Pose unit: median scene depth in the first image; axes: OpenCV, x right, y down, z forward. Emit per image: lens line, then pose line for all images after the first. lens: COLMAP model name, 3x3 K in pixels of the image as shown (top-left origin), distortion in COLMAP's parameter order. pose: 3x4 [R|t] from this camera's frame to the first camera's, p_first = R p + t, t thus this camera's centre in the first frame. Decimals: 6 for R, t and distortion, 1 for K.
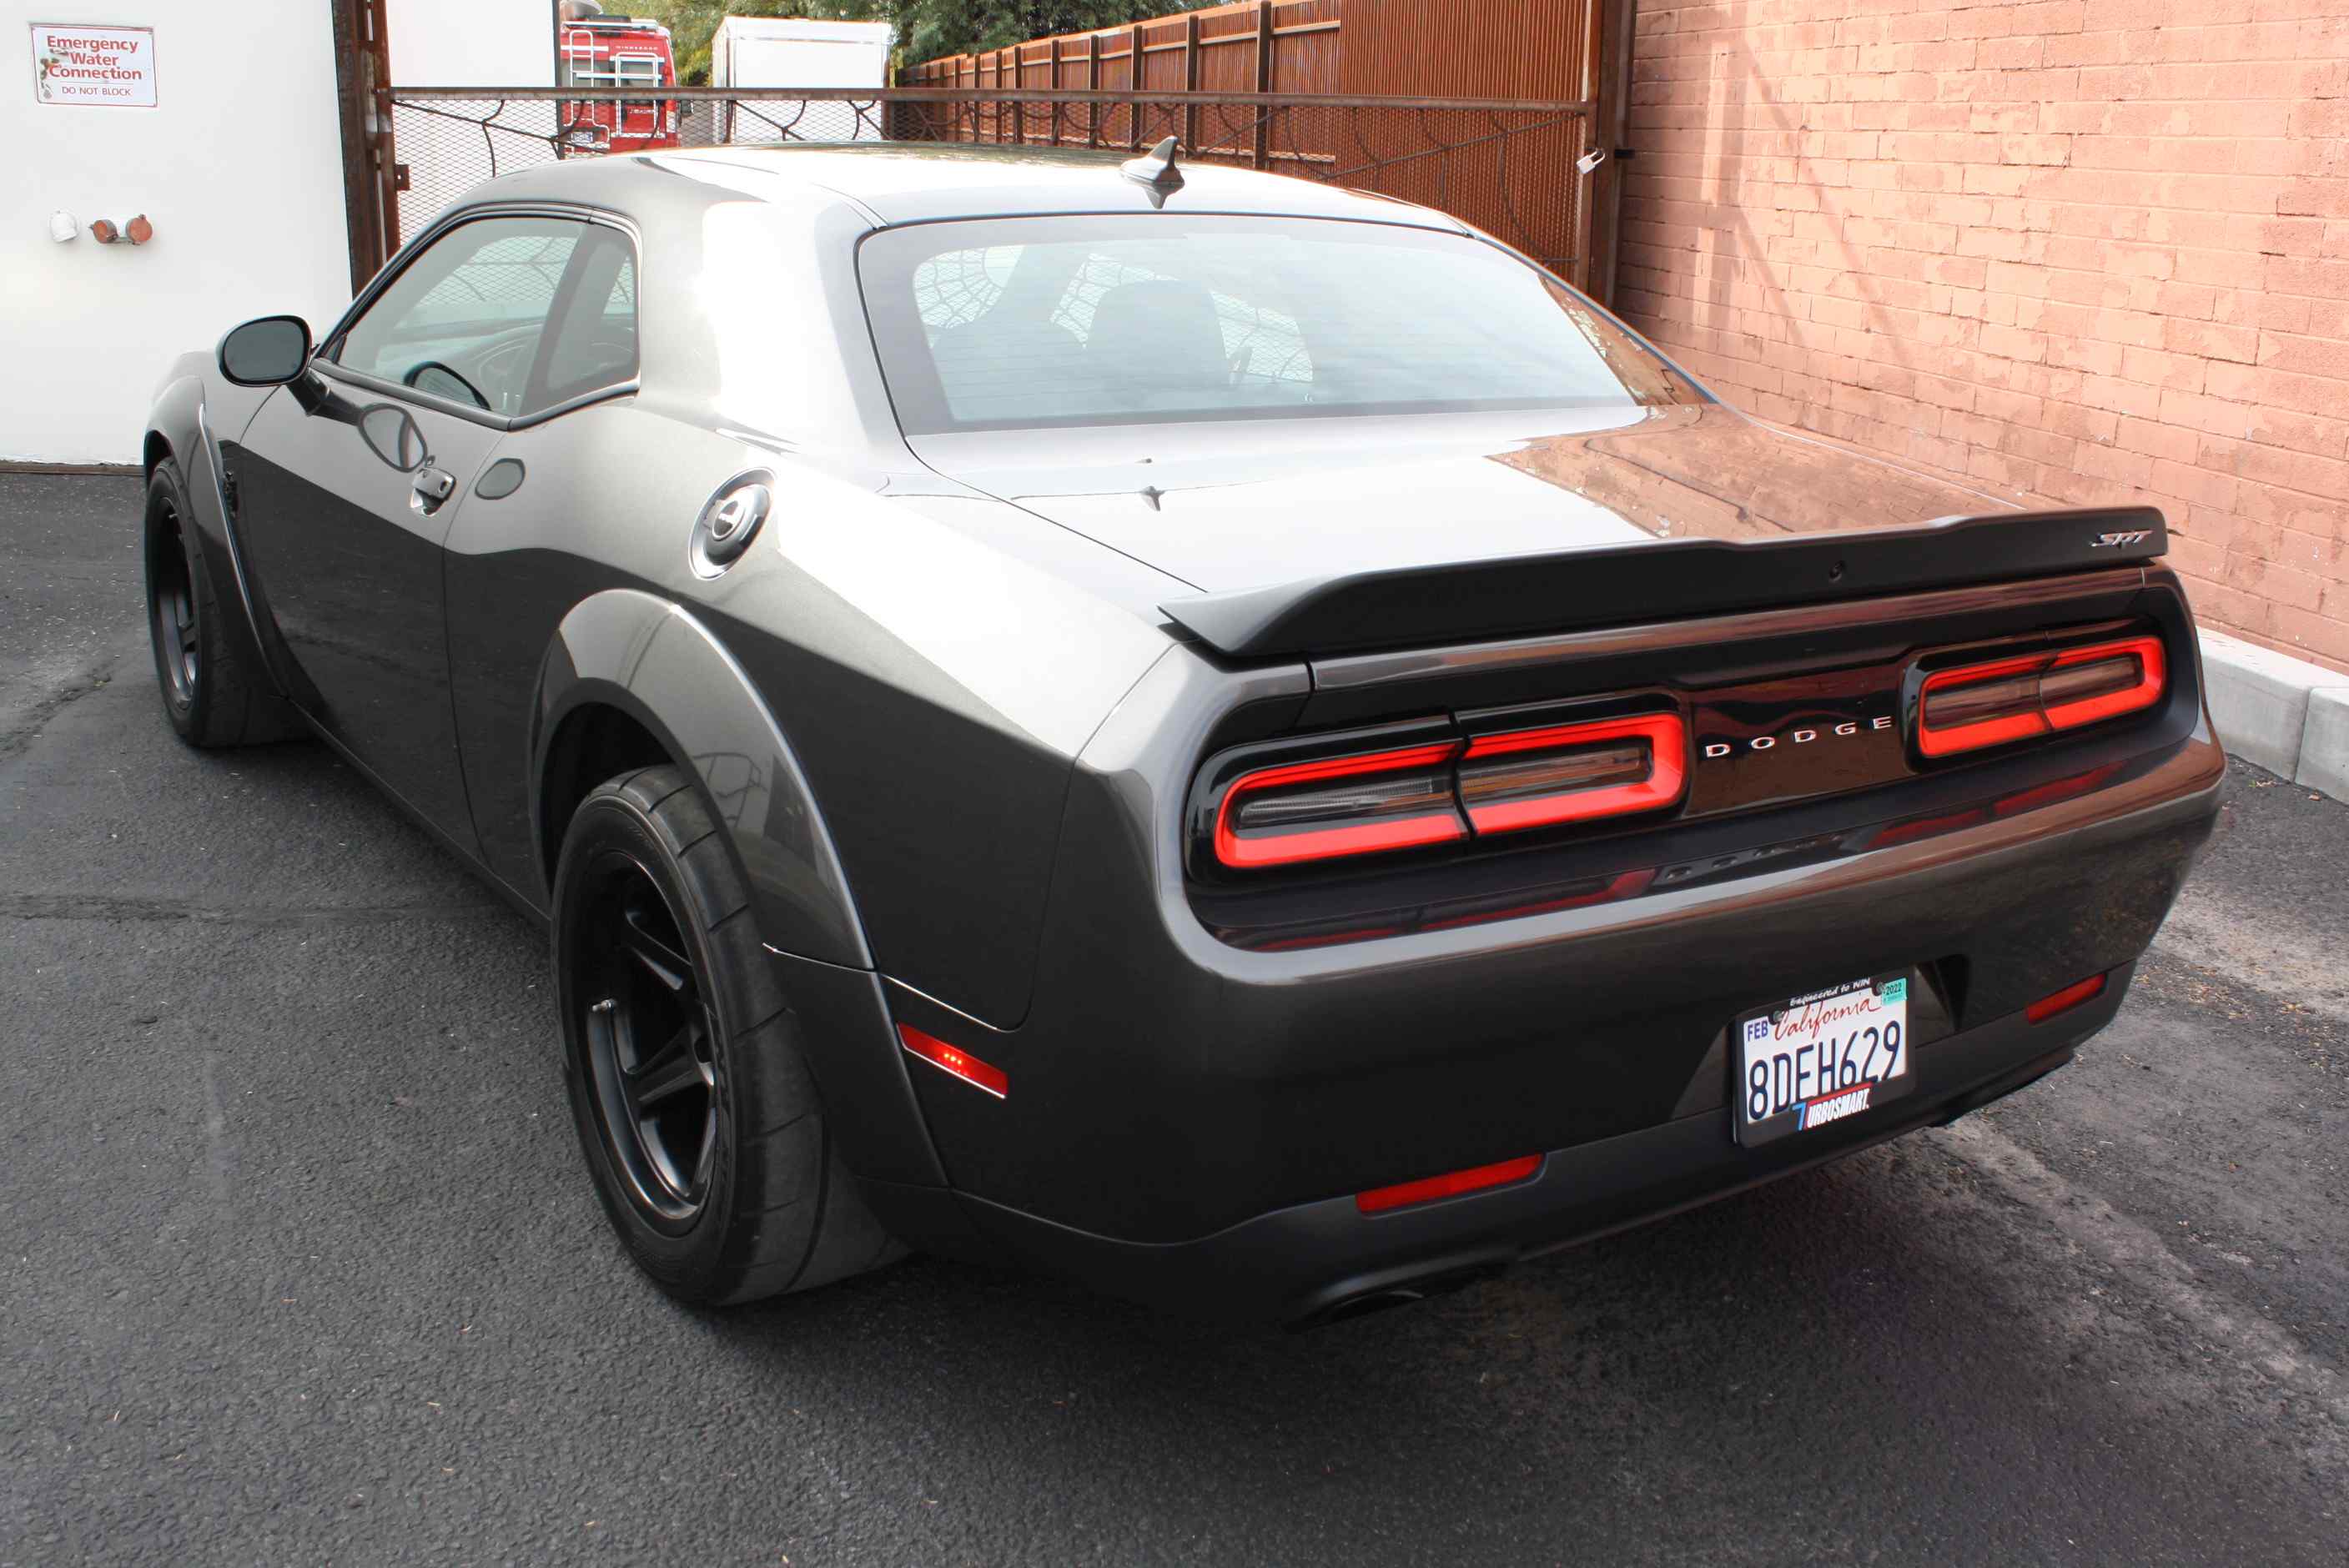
lens RADIAL K [[2240.0, 0, 1187.1], [0, 2240.0, 796.6], [0, 0, 1]] dist [-0.082368, 0.000000]
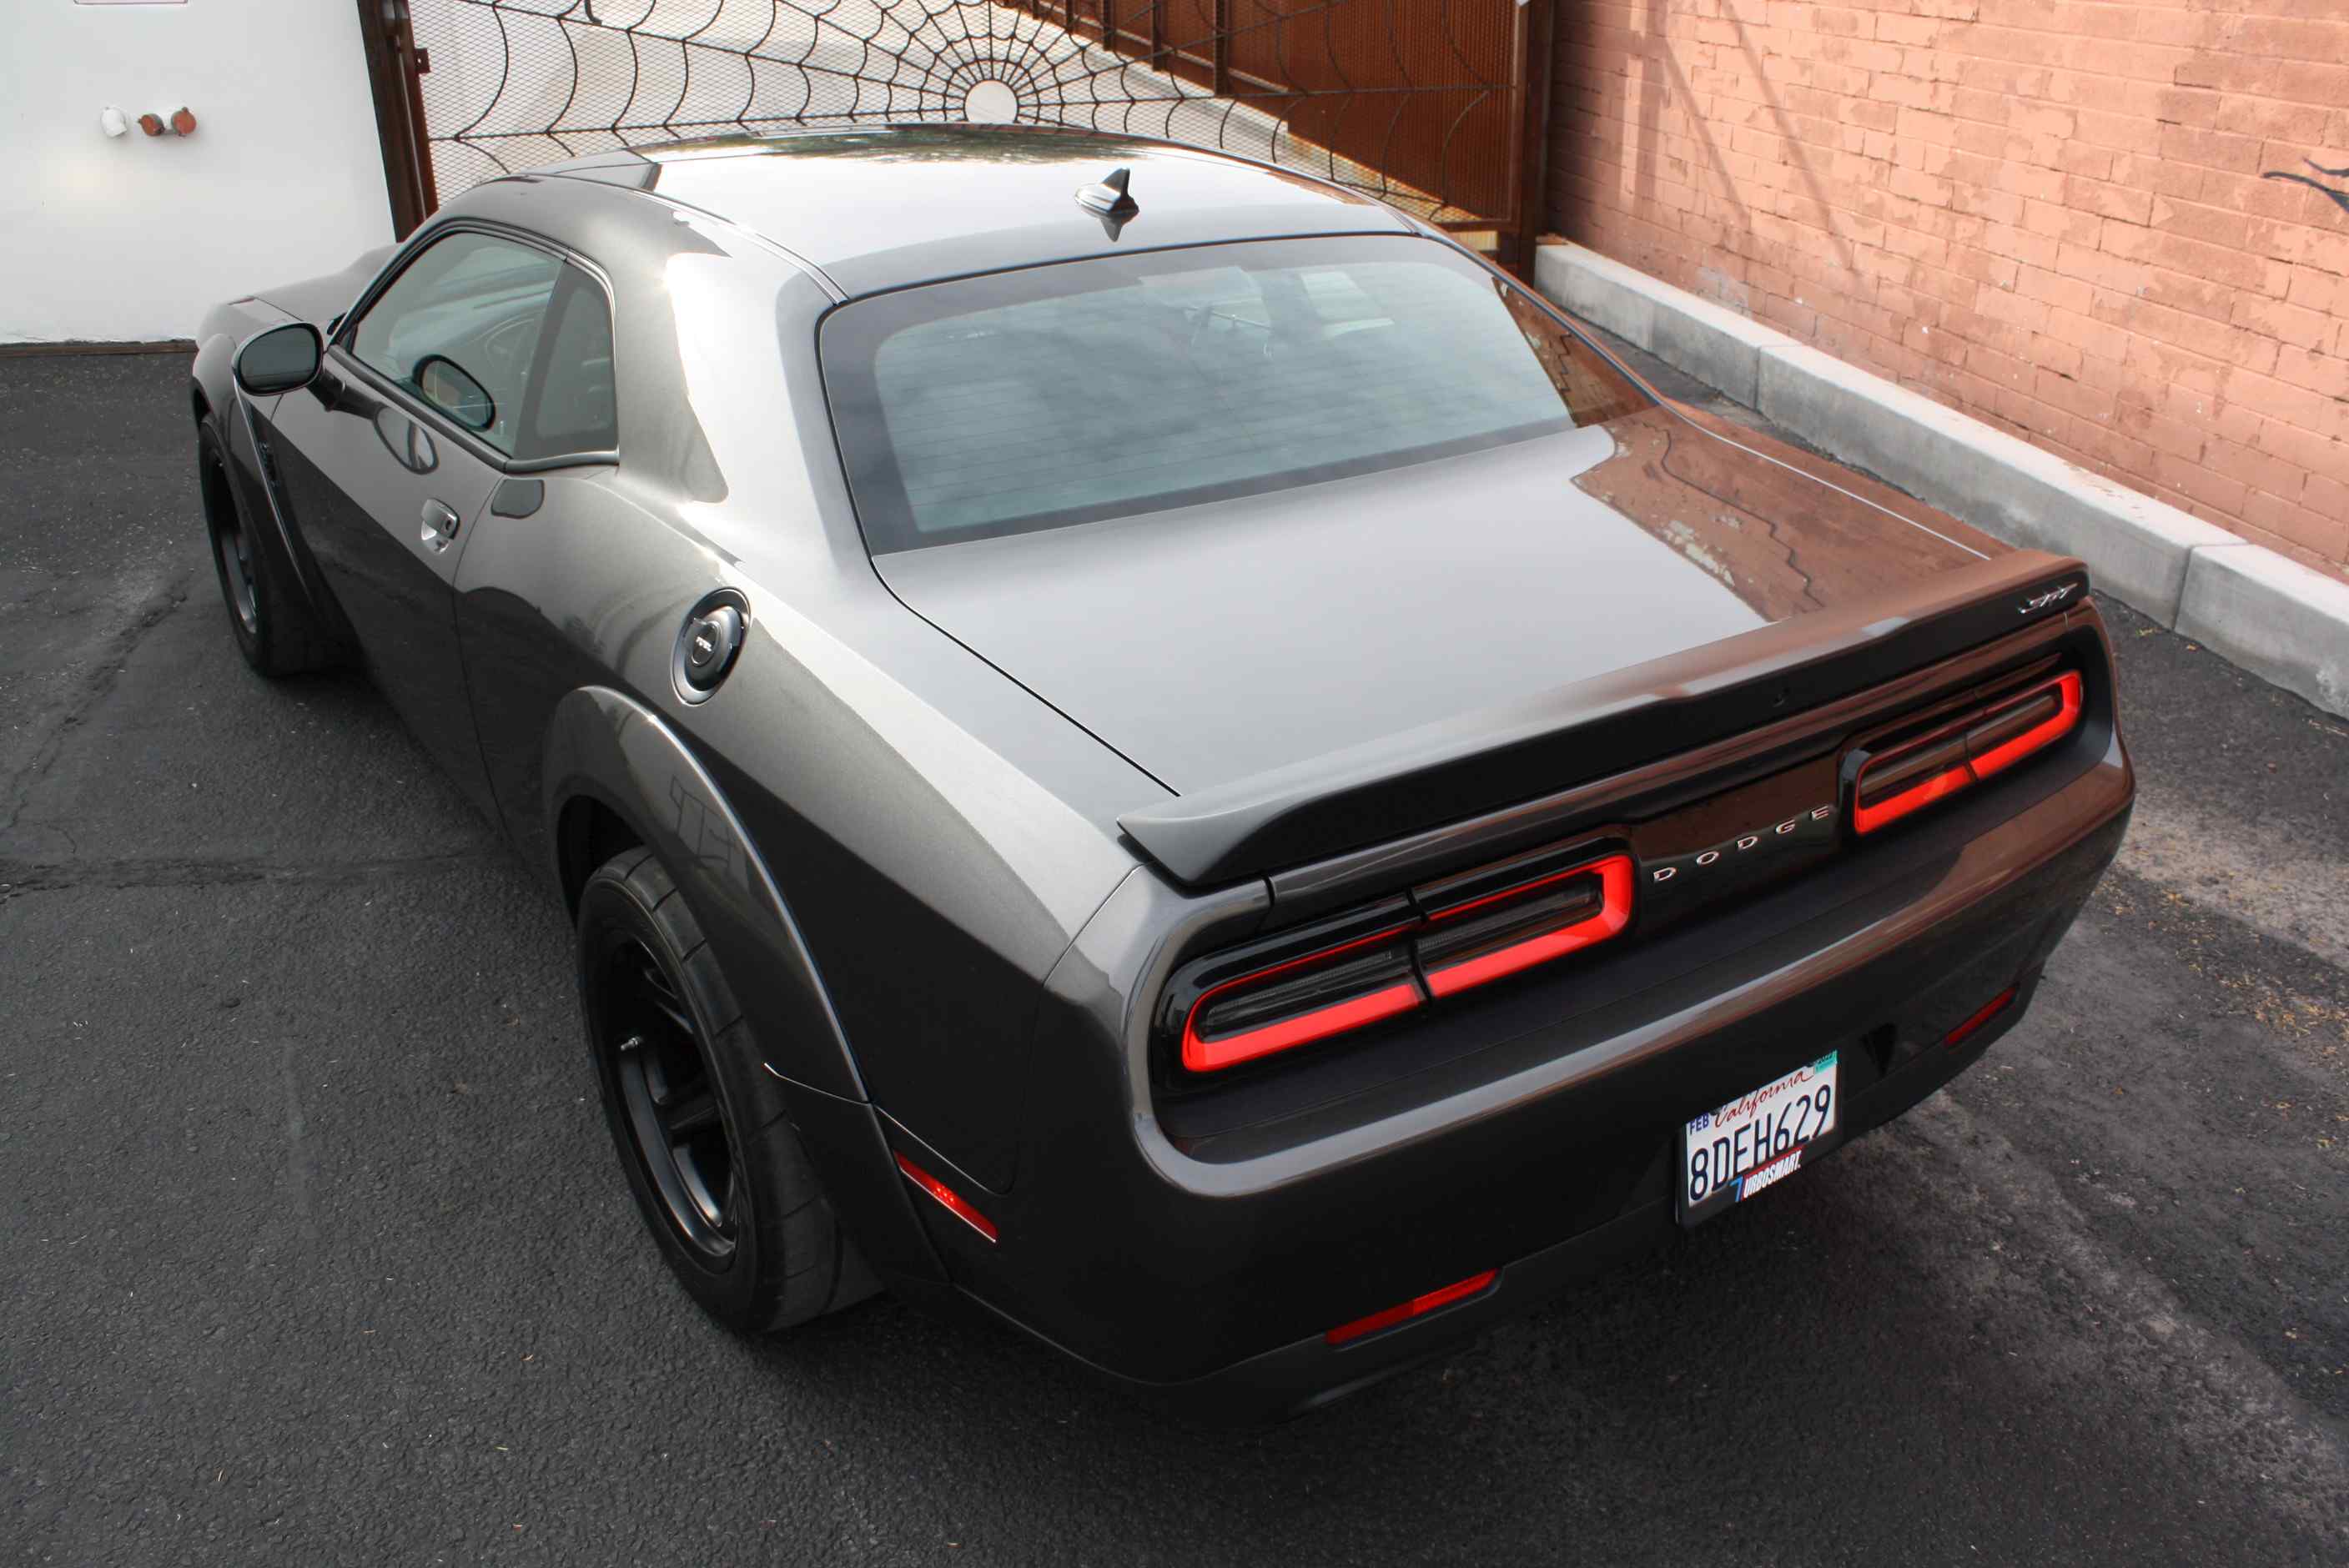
lens RADIAL K [[1962.6, 0, 1176.3], [0, 1962.6, 793.7], [0, 0, 1]] dist [-0.151383, 0.113669]
pose [[0.999392, -0.034493, -0.005085, 0.006698], [0.034864, 0.987484, 0.153817, -0.085349], [-0.000284, -0.153901, 0.988086, 0.045738]]
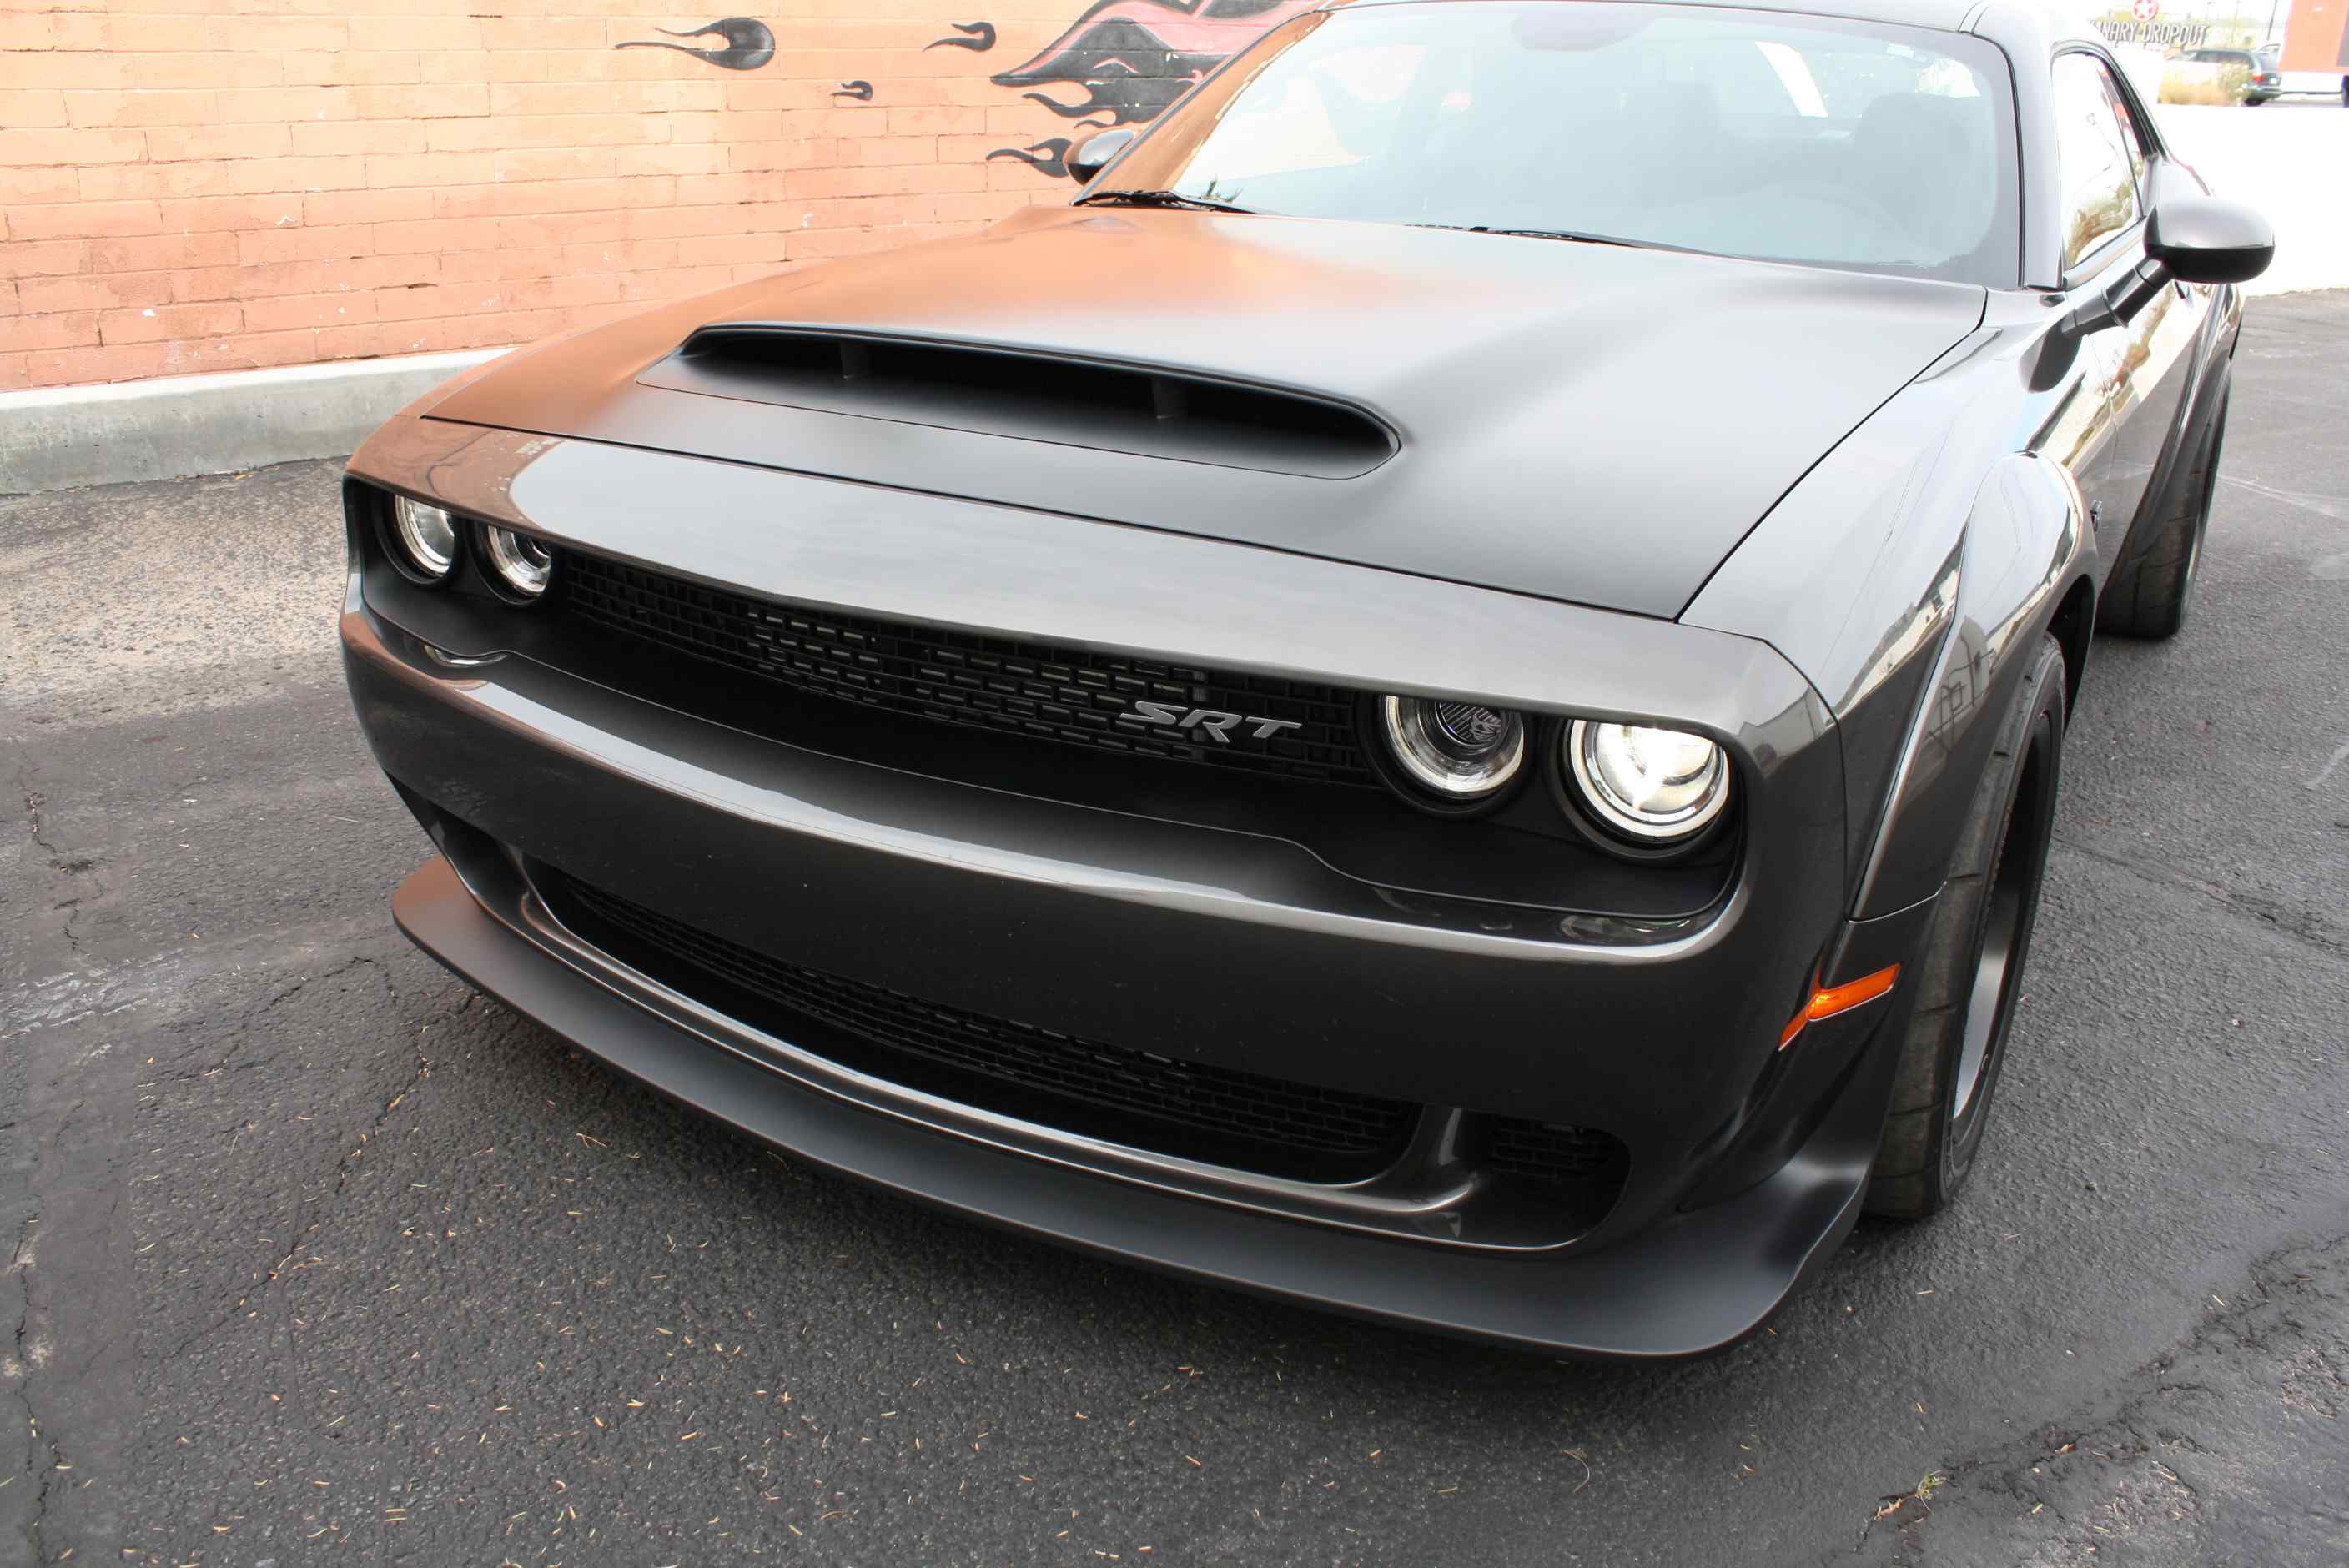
lens RADIAL K [[1975.0, 0, 1187.7], [0, 1975.0, 785.7], [0, 0, 1]] dist [-0.165064, 0.143626]
pose [[-0.411942, -0.372732, 0.831489, -0.653102], [0.218916, 0.845302, 0.487380, -0.323129], [-0.884522, 0.382799, -0.266619, 1.130331]]
